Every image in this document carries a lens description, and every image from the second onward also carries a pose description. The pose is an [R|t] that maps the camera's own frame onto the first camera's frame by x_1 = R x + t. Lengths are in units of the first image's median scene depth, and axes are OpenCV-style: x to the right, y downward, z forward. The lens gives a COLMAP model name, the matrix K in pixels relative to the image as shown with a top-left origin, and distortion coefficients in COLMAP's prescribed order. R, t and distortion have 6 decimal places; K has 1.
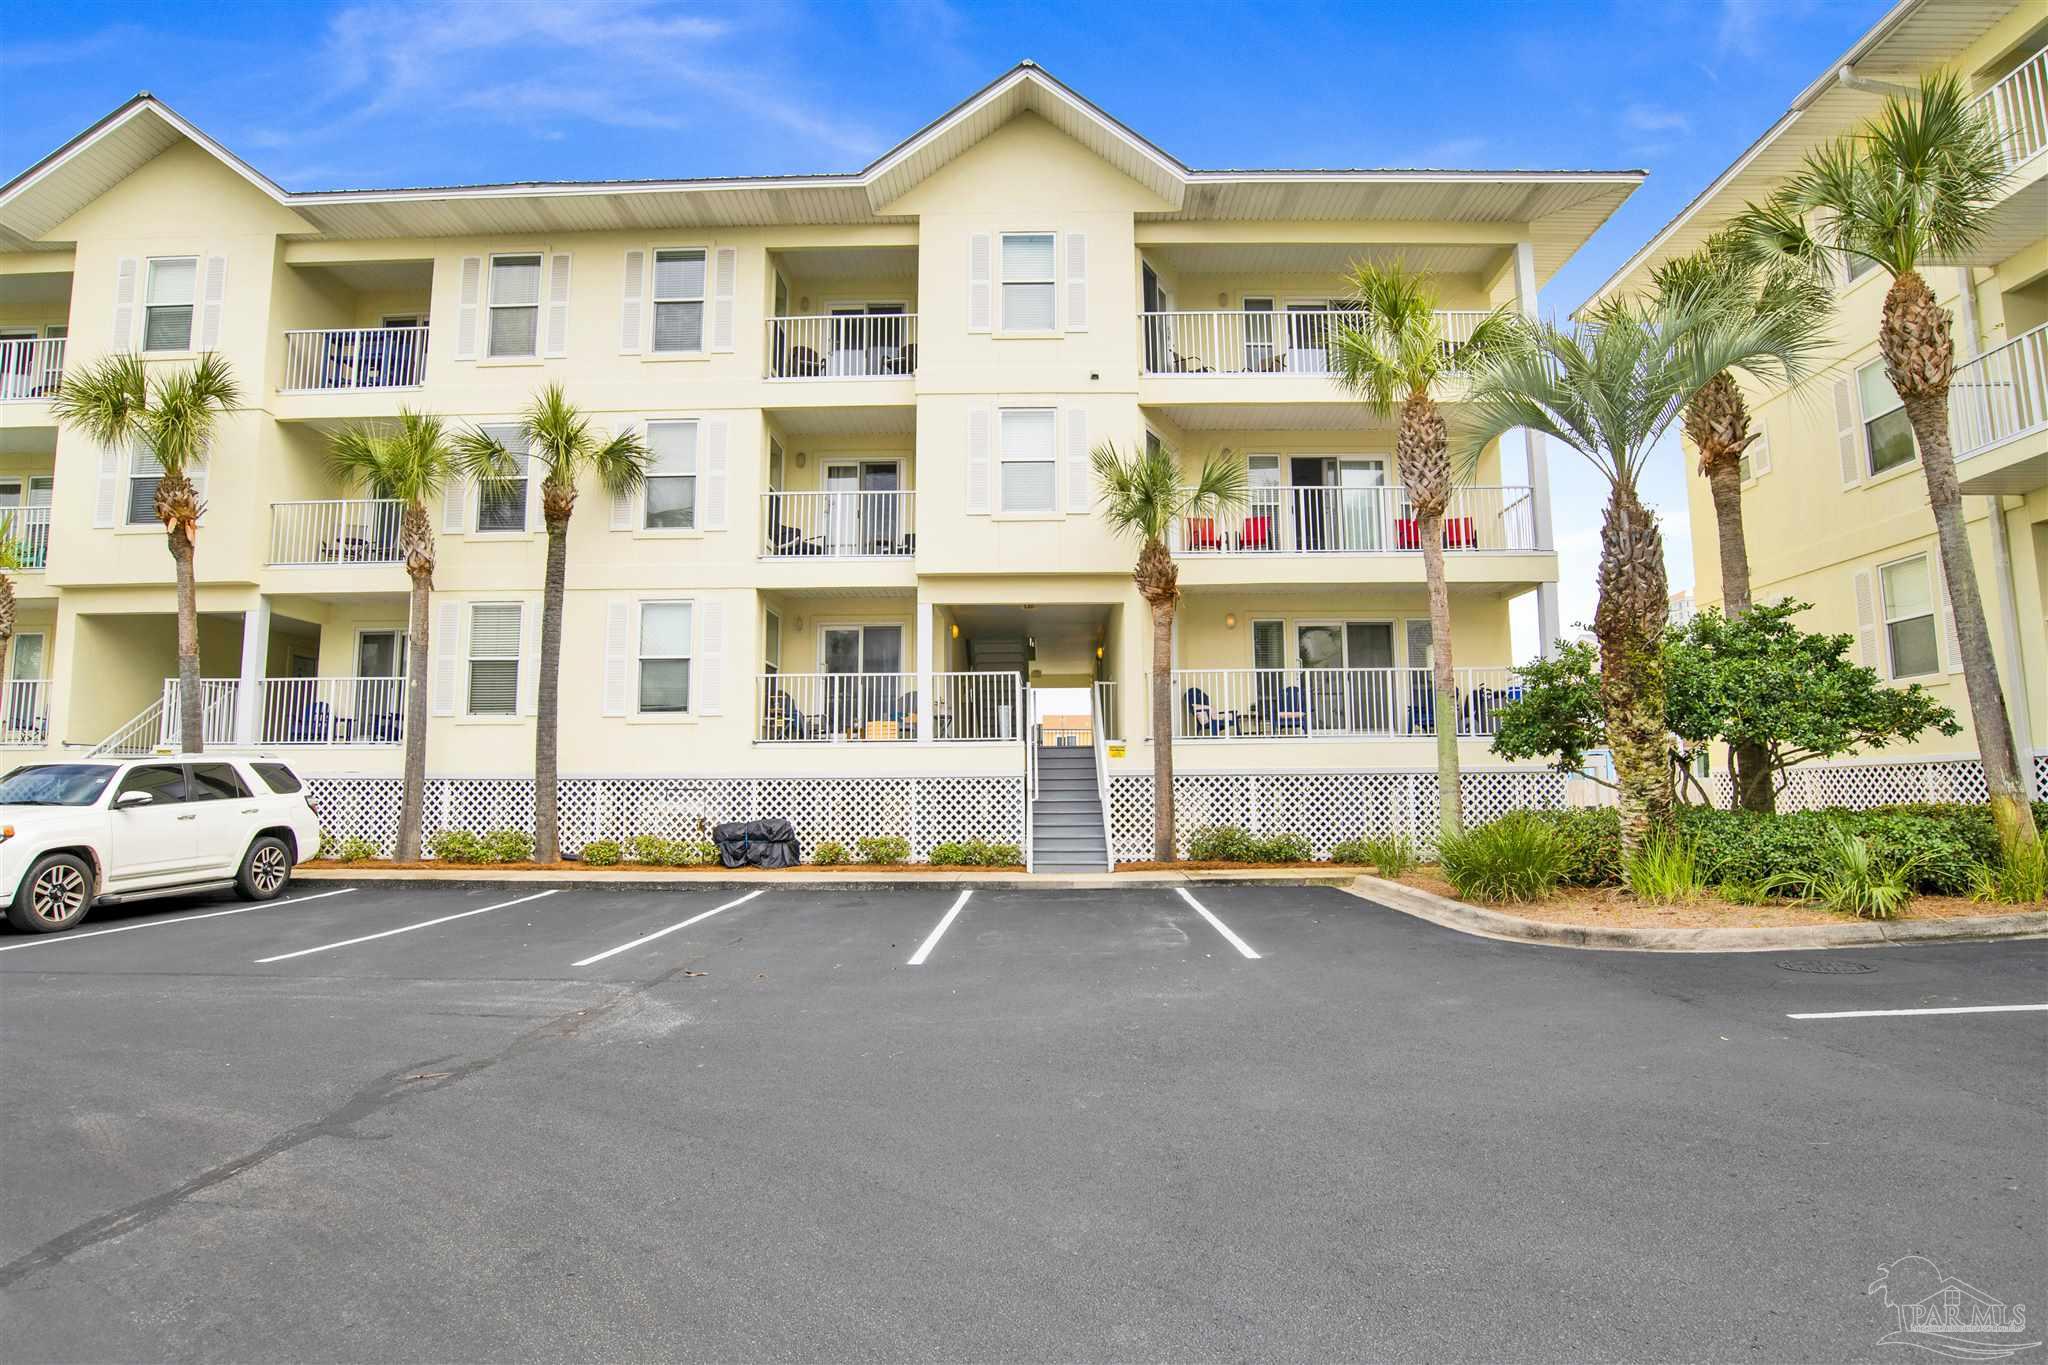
lens RADIAL K [[1082.3, 0, 1024.6], [0, 1082.3, 680.9], [0, 0, 1]] dist [-0.065991, 0.023829]
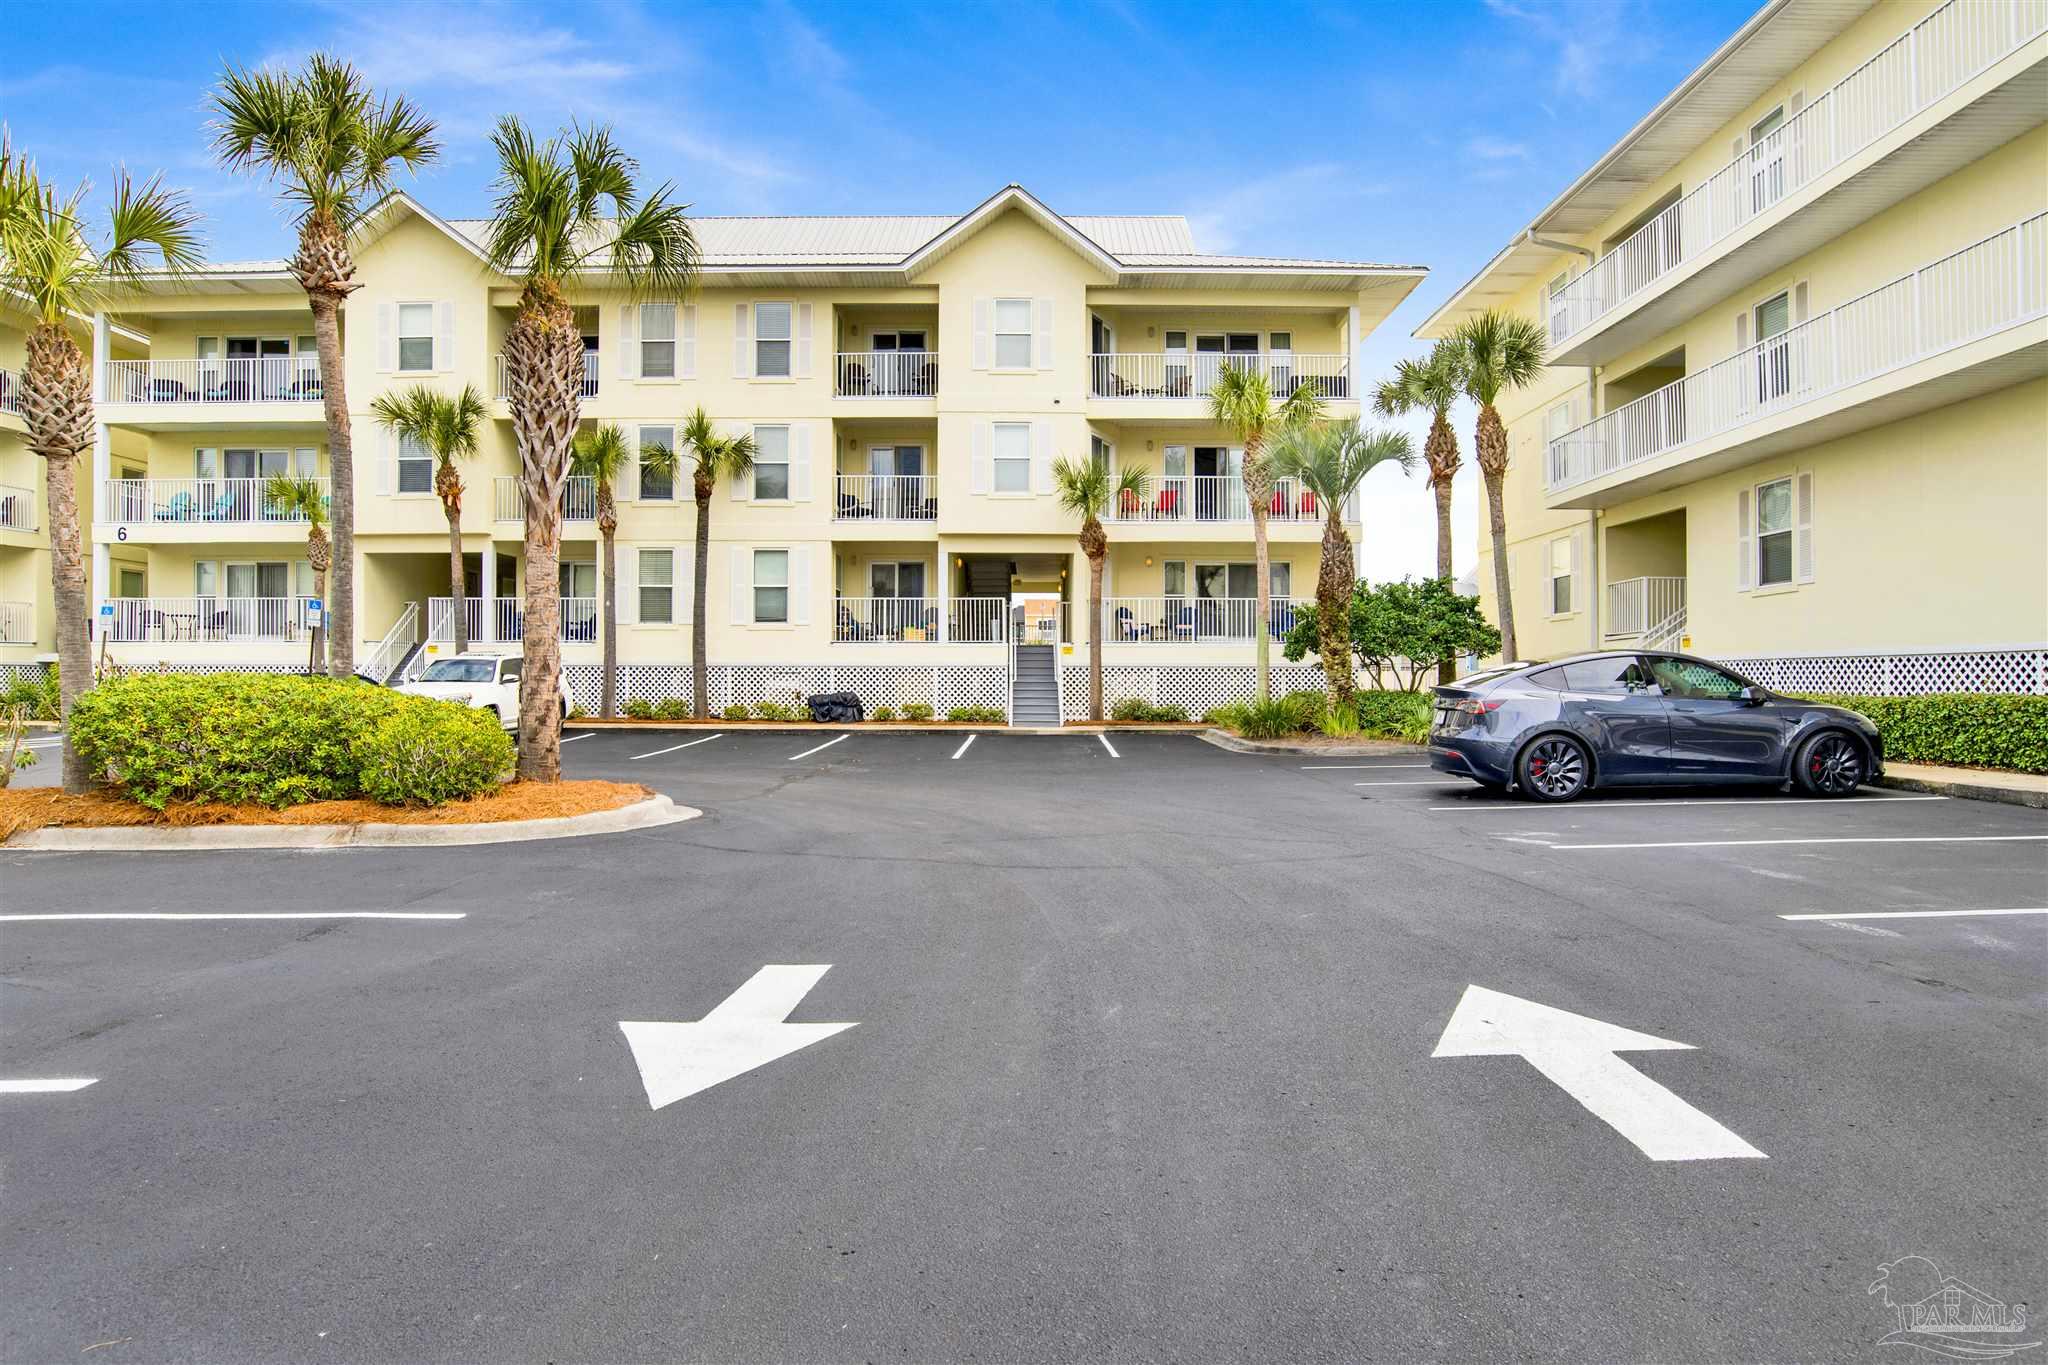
lens RADIAL K [[1158.1, 0, 1082.4], [0, 1158.1, 681.9], [0, 0, 1]] dist [0.000522, 0.000060]
pose [[0.997794, 0.009032, 0.065762, -0.002206], [-0.016274, 0.993751, 0.110428, -0.075229], [-0.064354, -0.111255, 0.991706, -0.665307]]
